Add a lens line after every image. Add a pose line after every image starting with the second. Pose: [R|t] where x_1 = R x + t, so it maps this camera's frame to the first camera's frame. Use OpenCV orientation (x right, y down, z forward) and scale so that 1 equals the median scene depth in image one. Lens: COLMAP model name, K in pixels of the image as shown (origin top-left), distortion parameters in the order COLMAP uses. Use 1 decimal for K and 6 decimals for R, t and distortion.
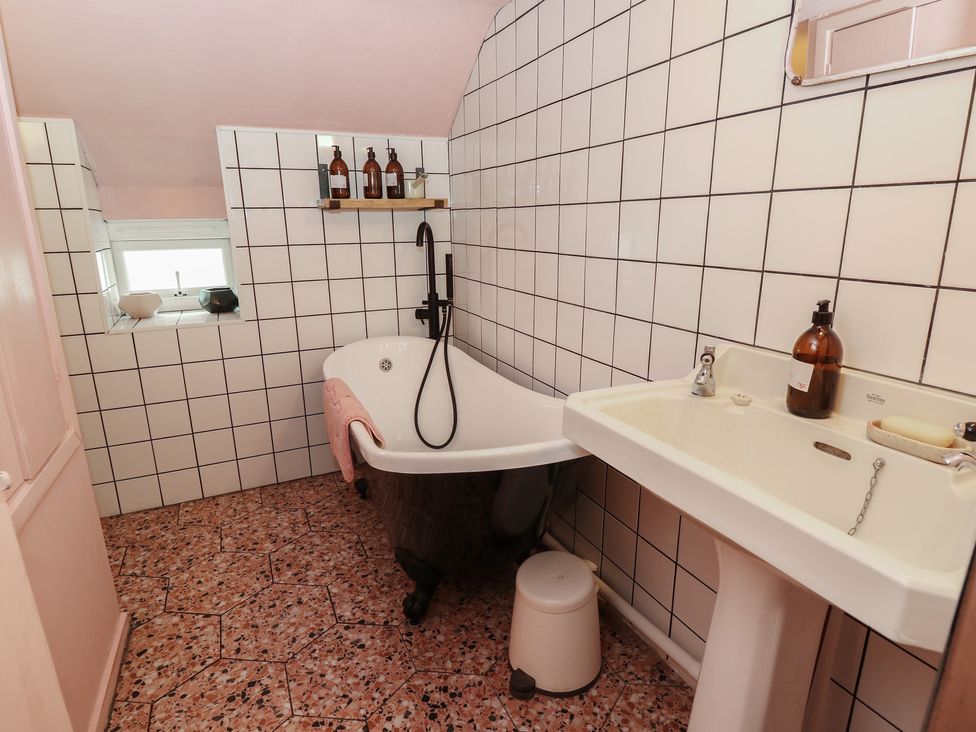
lens RADIAL K [[532.2, 0, 484.5], [0, 532.2, 360.0], [0, 0, 1]] dist [0.002887, -0.014758]
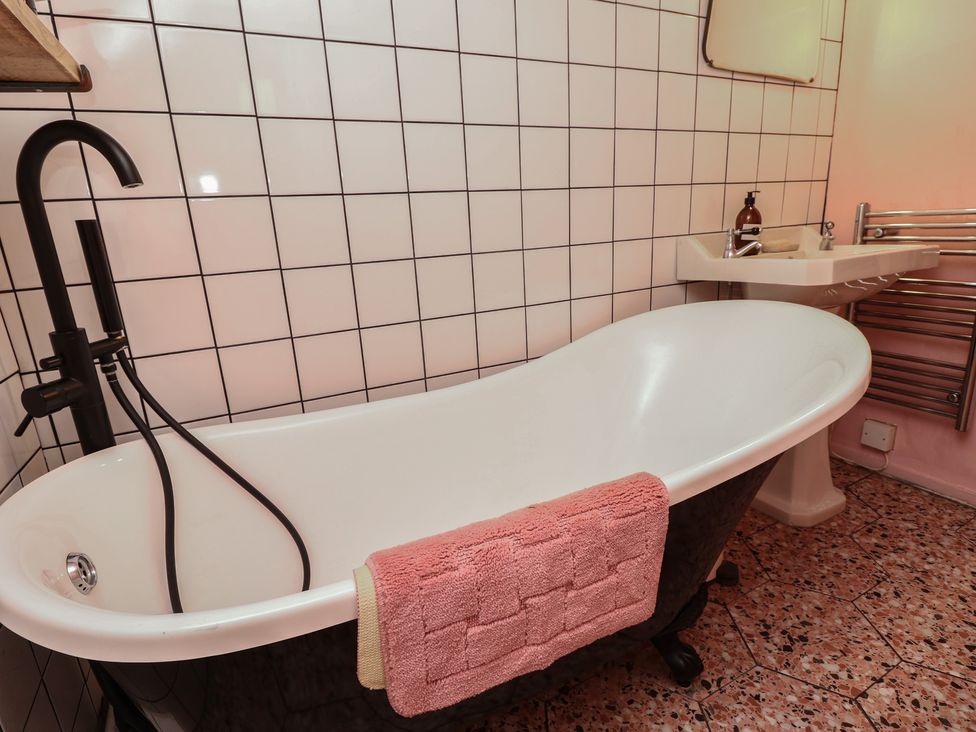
lens RADIAL K [[520.4, 0, 485.9], [0, 520.4, 362.5], [0, 0, 1]] dist [0.037167, -0.030860]
pose [[-0.043421, -0.249250, 0.967465, -0.831311], [0.303138, 0.919438, 0.250482, -0.196324], [-0.951957, 0.304152, 0.035634, 1.297569]]
